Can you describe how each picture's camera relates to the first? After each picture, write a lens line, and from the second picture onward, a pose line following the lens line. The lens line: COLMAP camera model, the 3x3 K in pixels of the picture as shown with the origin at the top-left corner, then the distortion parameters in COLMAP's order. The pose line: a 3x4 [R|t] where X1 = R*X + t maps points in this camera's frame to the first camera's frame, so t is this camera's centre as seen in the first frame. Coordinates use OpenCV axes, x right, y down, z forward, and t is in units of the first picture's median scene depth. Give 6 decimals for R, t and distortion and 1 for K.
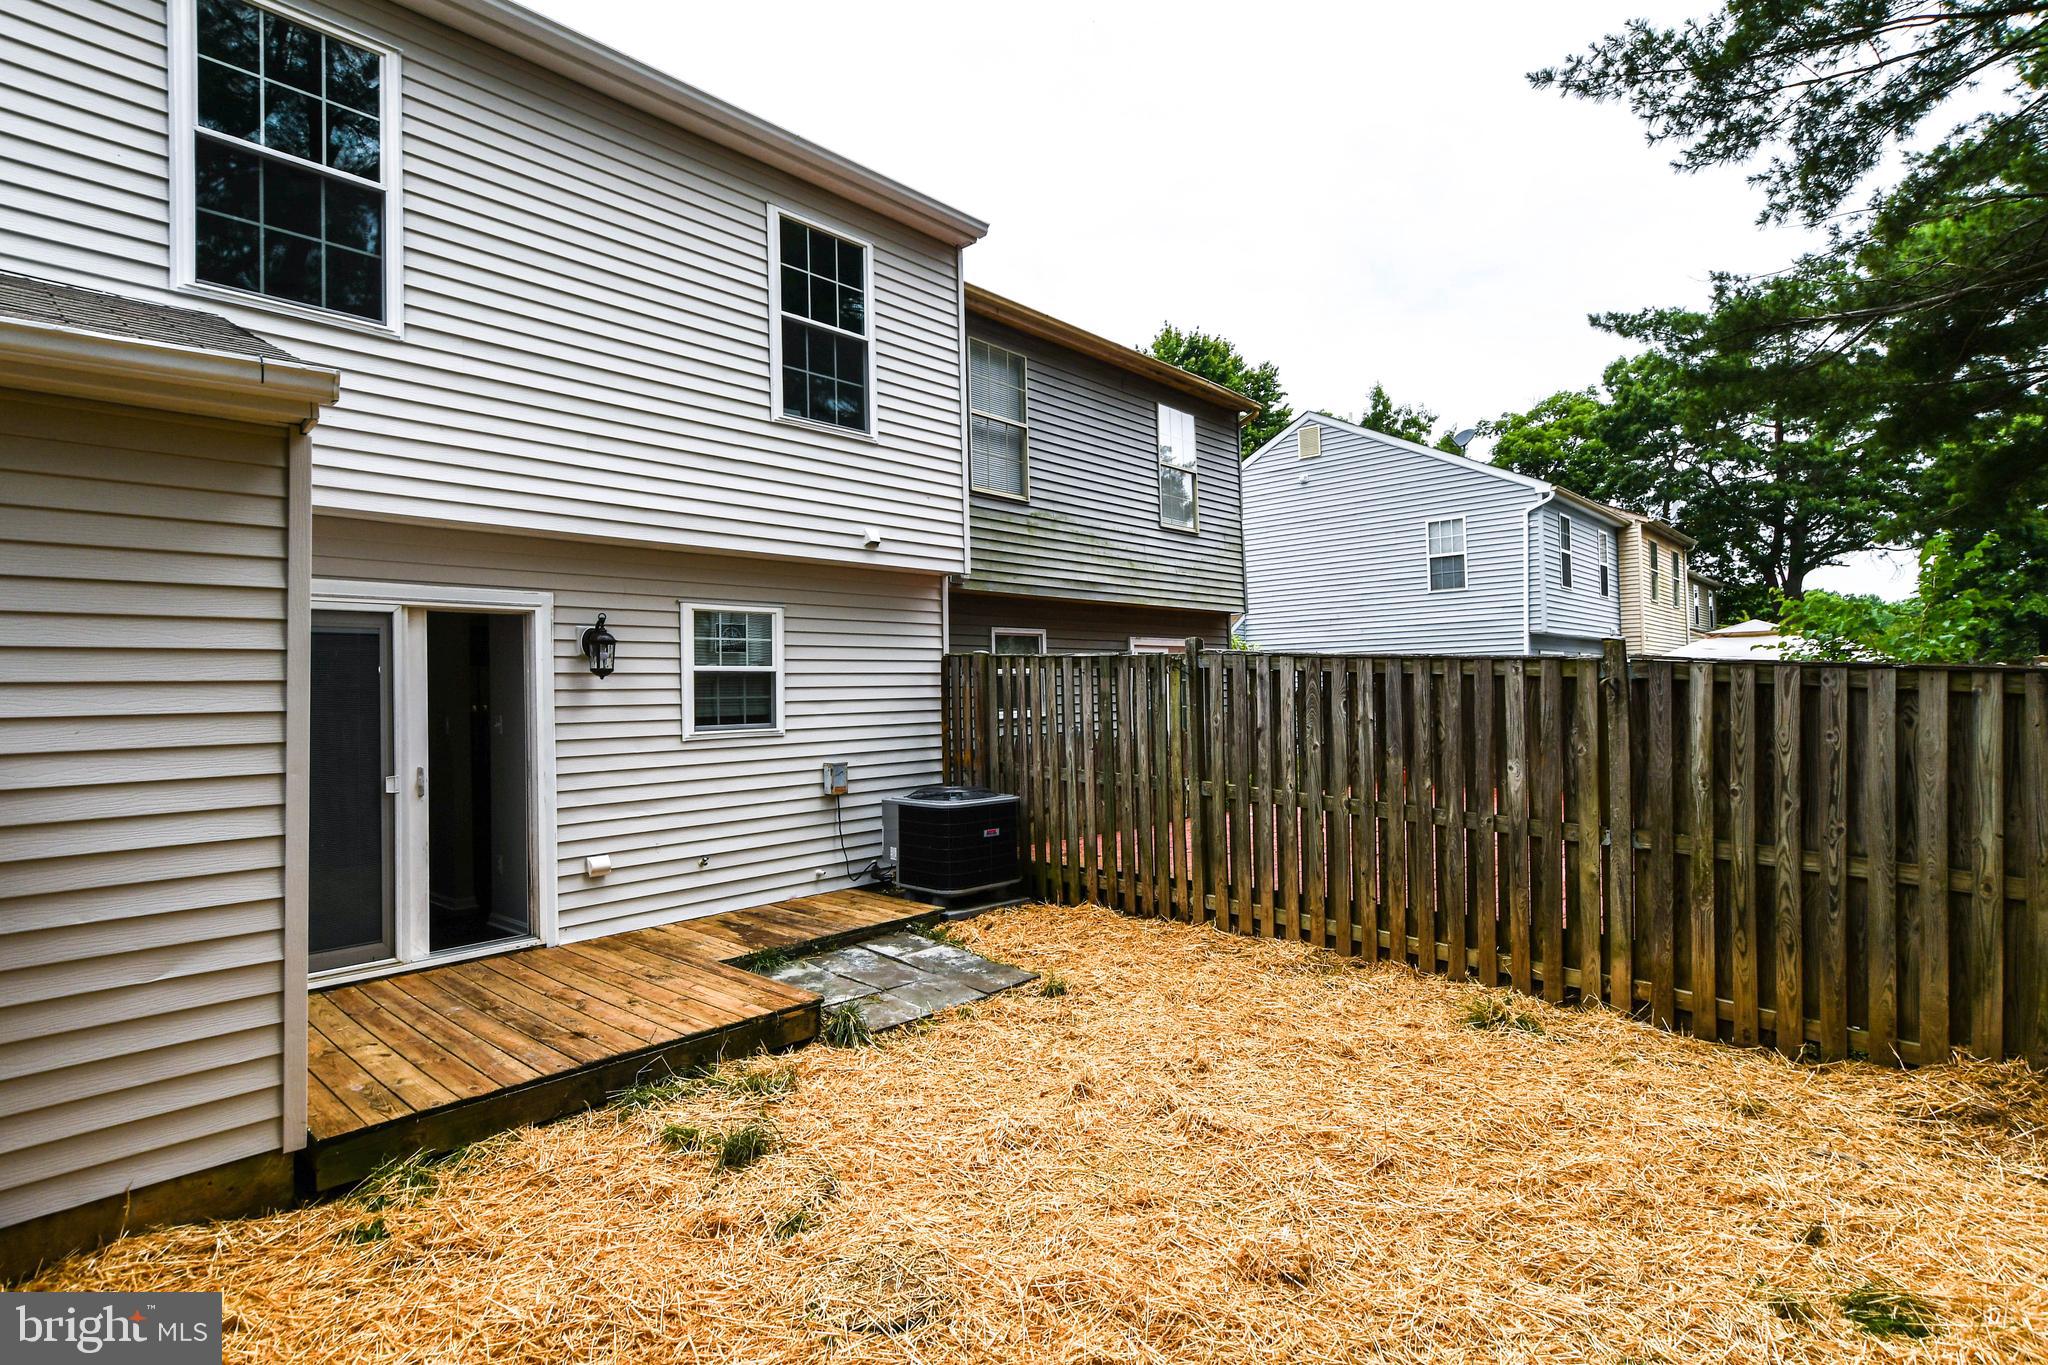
lens RADIAL K [[1010.5, 0, 1021.5], [0, 1010.5, 690.8], [0, 0, 1]] dist [0.031644, 0.002503]
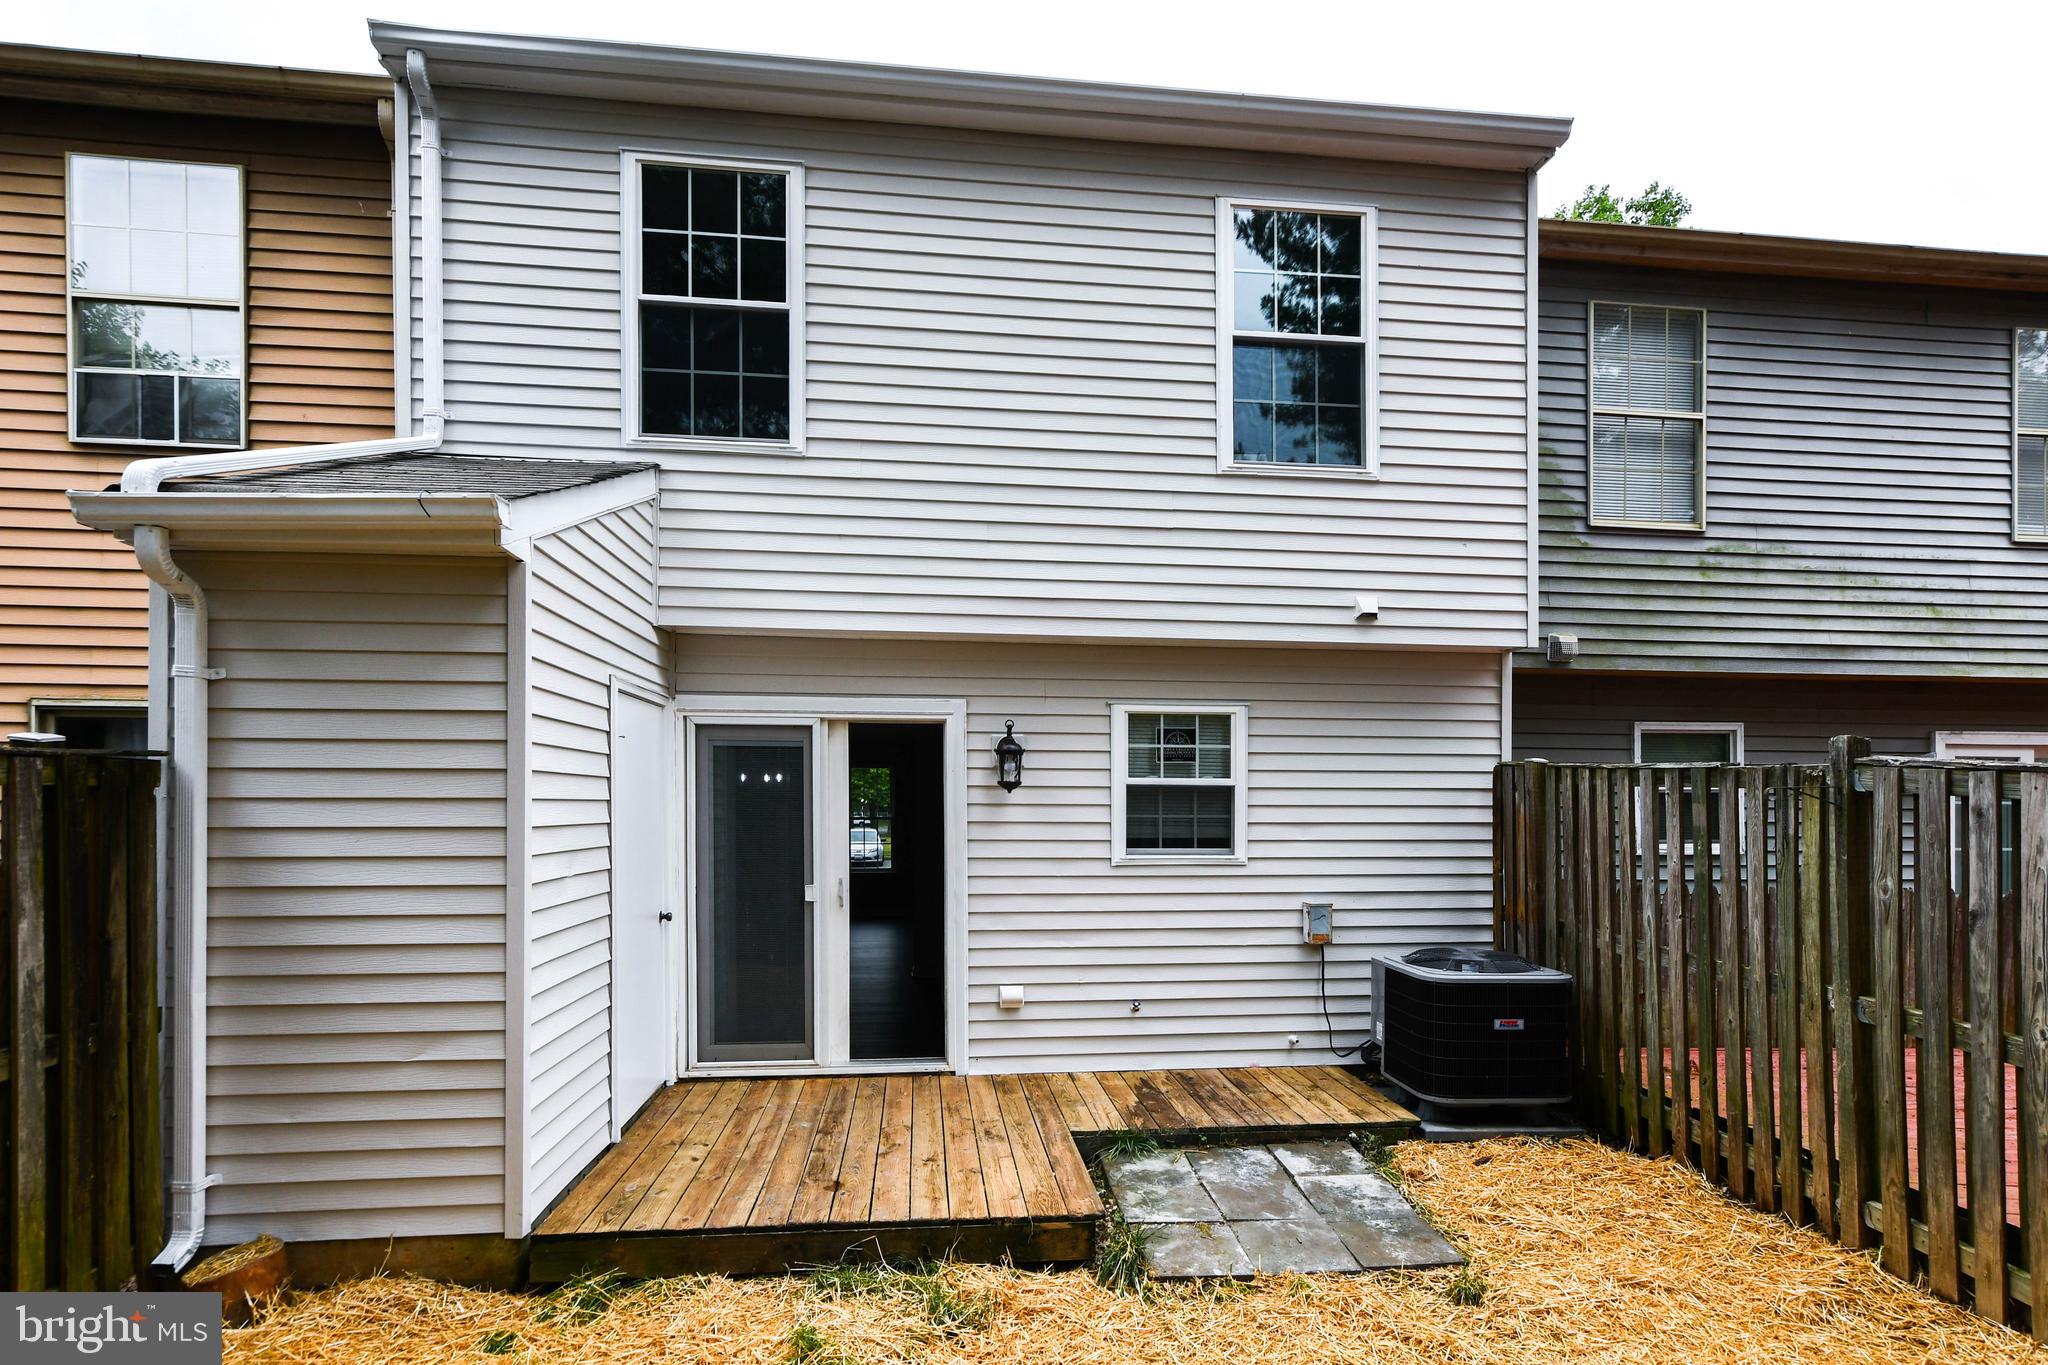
lens RADIAL K [[1080.4, 0, 1060.1], [0, 1080.4, 829.1], [0, 0, 1]] dist [0.016202, 0.003614]
pose [[0.765378, 0.039499, -0.642368, 0.222573], [-0.019790, 0.999087, 0.037853, -0.015234], [0.643276, -0.016260, 0.765461, 0.265390]]
